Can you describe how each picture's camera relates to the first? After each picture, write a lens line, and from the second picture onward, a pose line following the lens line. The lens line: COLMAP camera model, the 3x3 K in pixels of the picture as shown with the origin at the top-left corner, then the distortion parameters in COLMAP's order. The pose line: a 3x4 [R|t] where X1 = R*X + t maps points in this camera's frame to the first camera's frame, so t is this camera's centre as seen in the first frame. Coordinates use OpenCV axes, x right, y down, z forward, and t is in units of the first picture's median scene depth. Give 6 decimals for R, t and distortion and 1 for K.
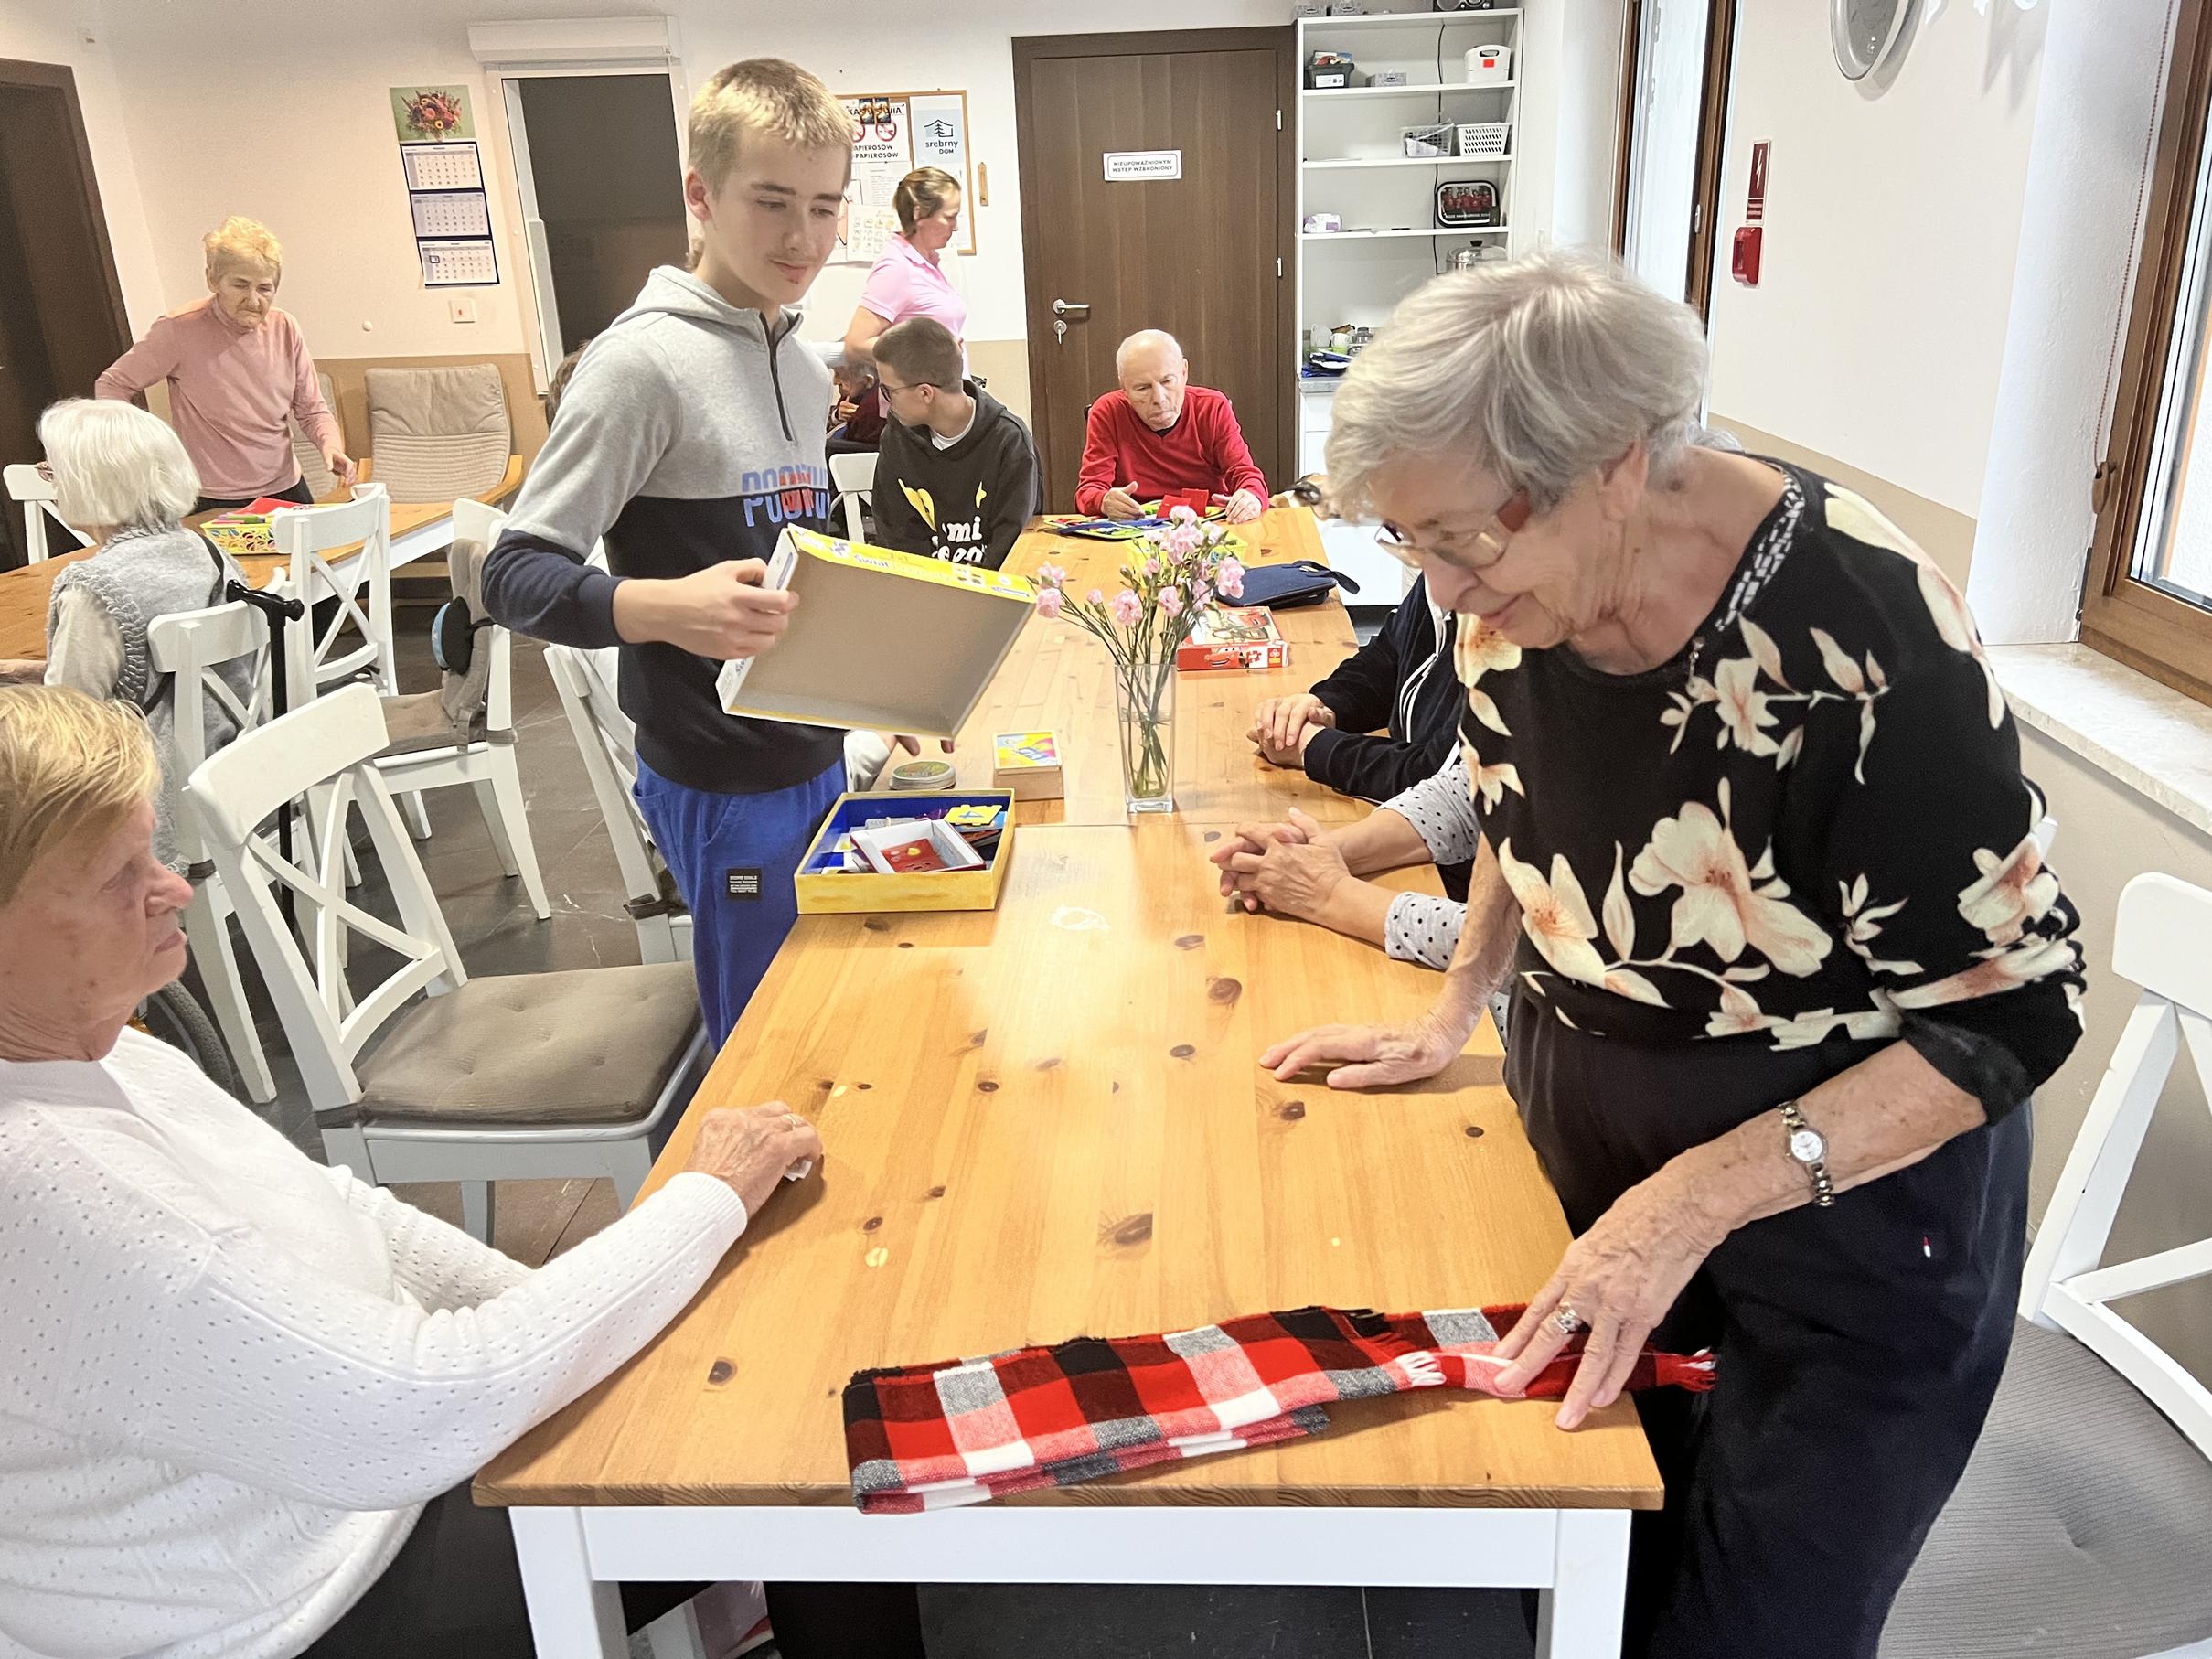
lens RADIAL K [[1682.9, 0, 1111.2], [0, 1682.9, 778.0], [0, 0, 1]] dist [0.075705, -0.067554]
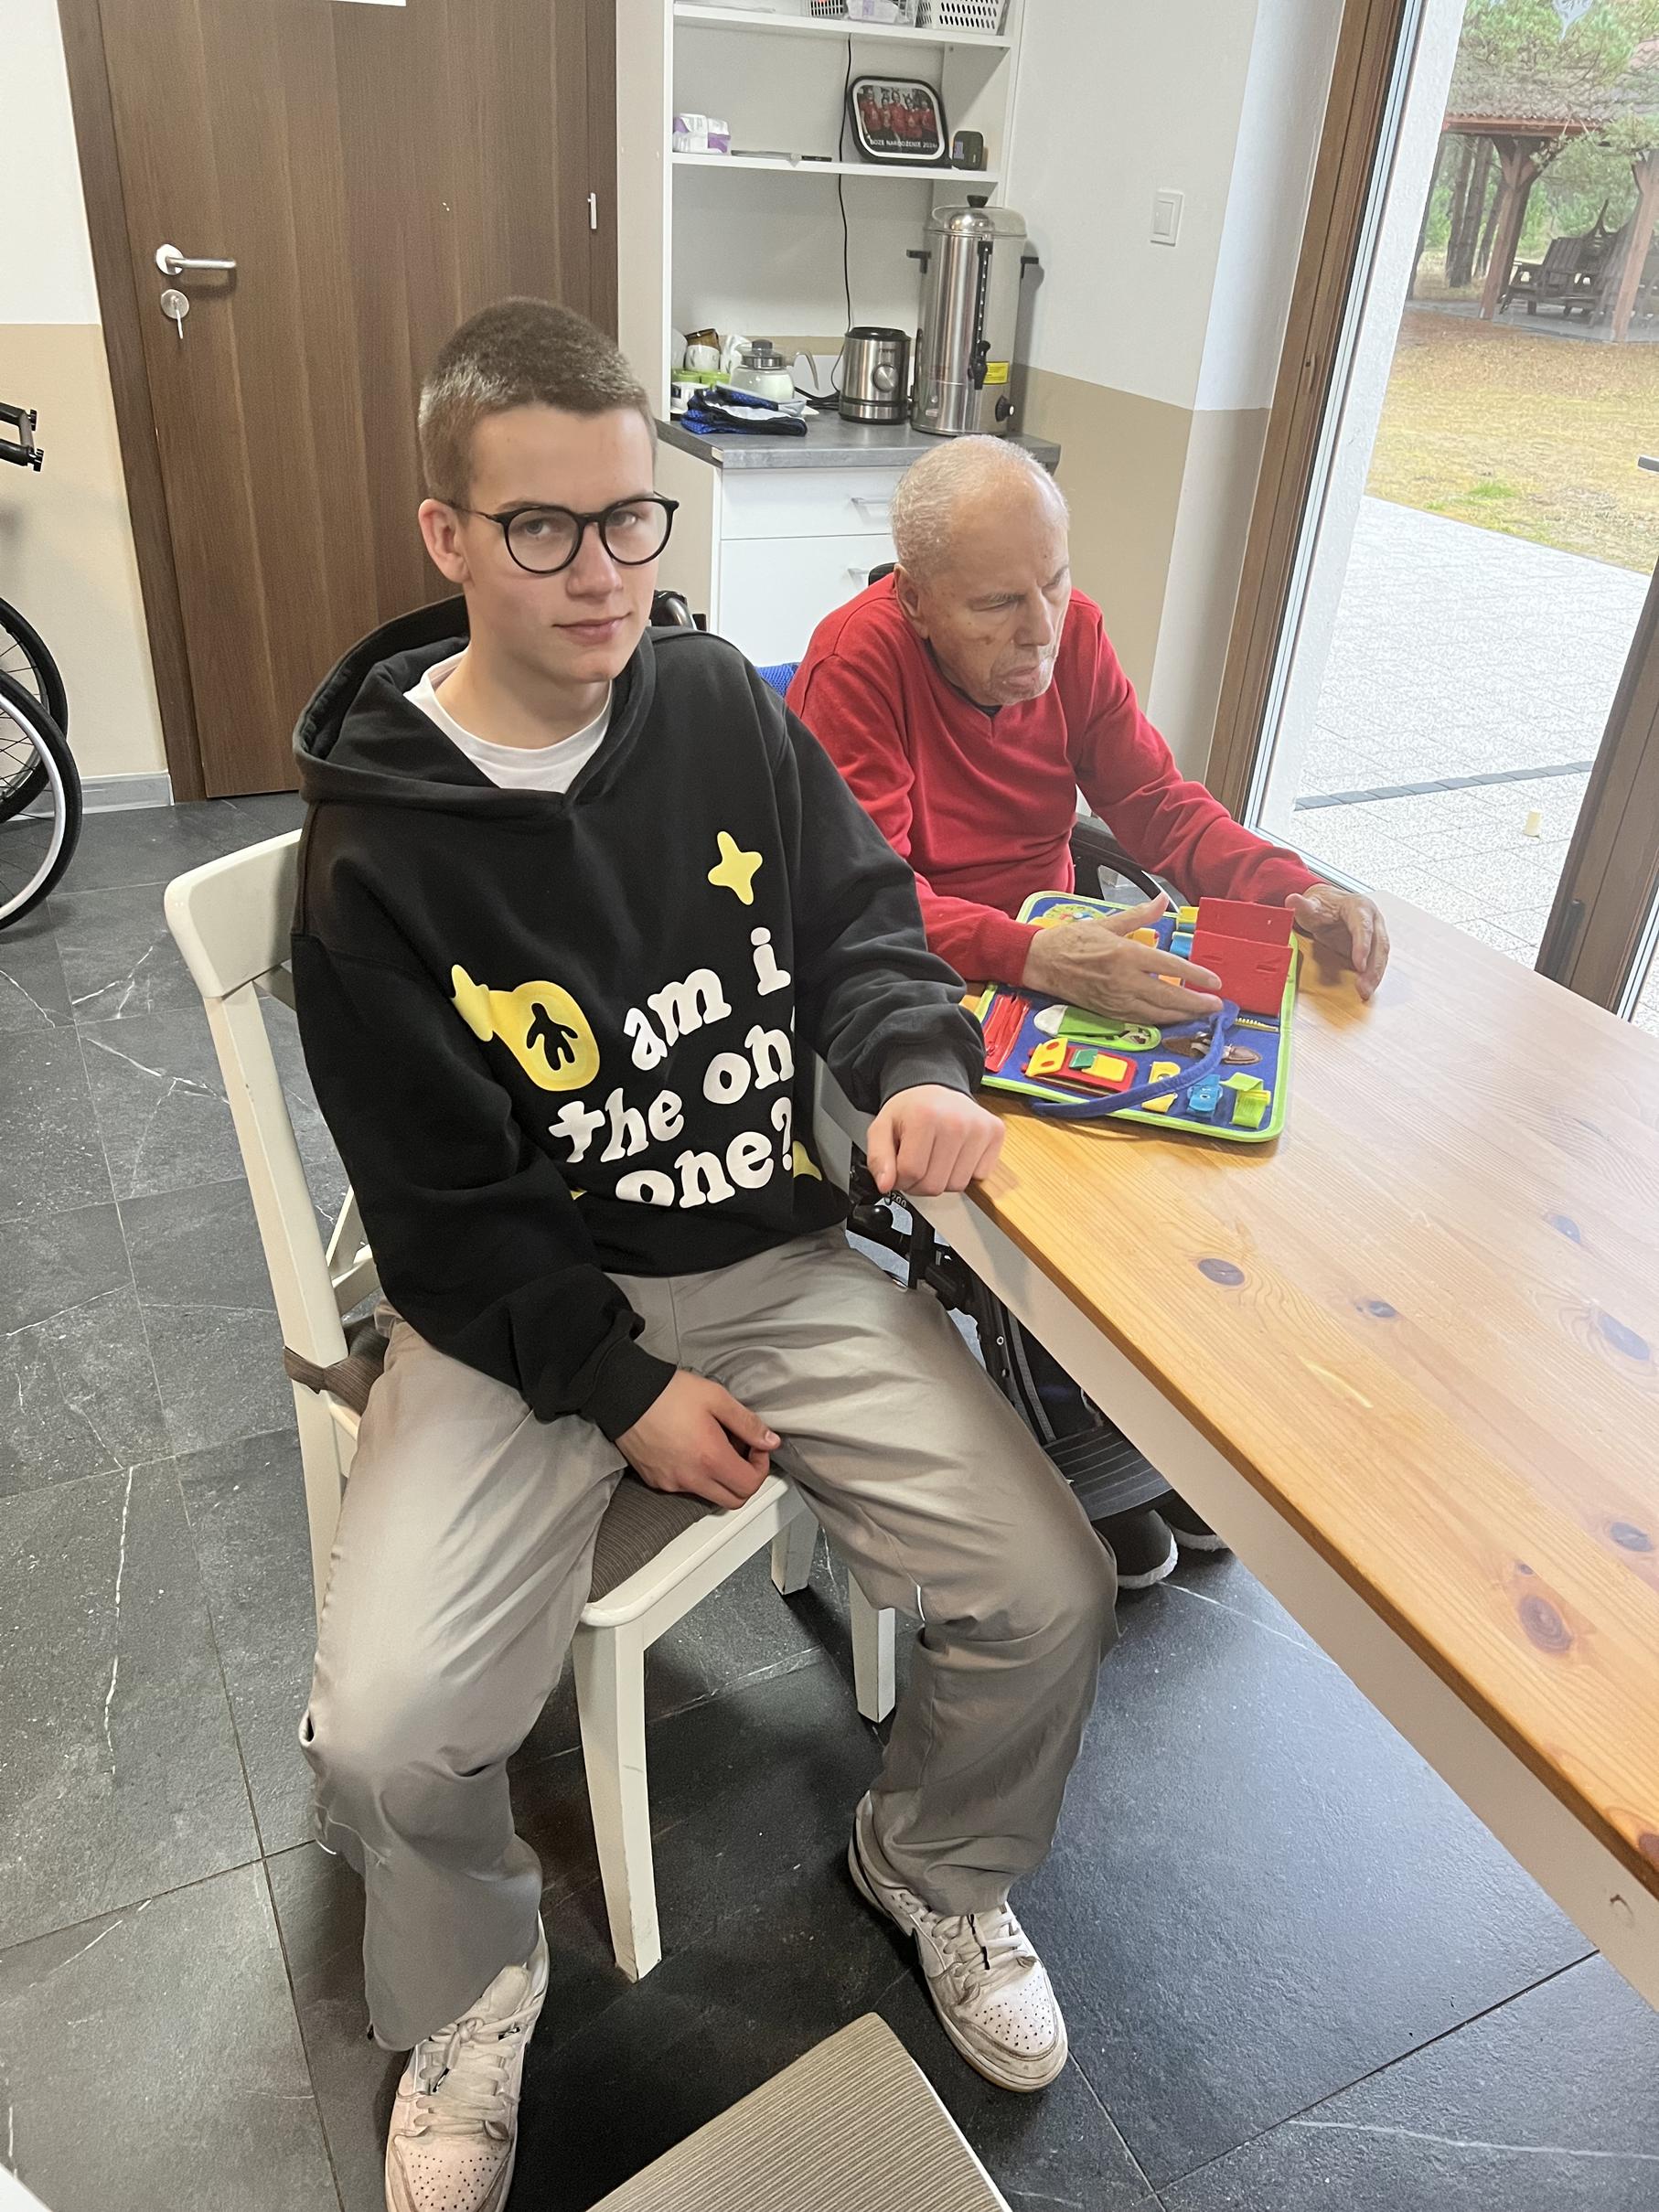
lens RADIAL K [[1682.9, 0, 829.5], [0, 1682.9, 1106.0], [0, 0, 1]] dist [0.075705, -0.067554]
pose [[0.870994, -0.167857, 0.461729, -0.146791], [0.071289, 0.973057, 0.219268, -0.145415], [-0.486094, -0.158065, 0.859493, 0.472692]]
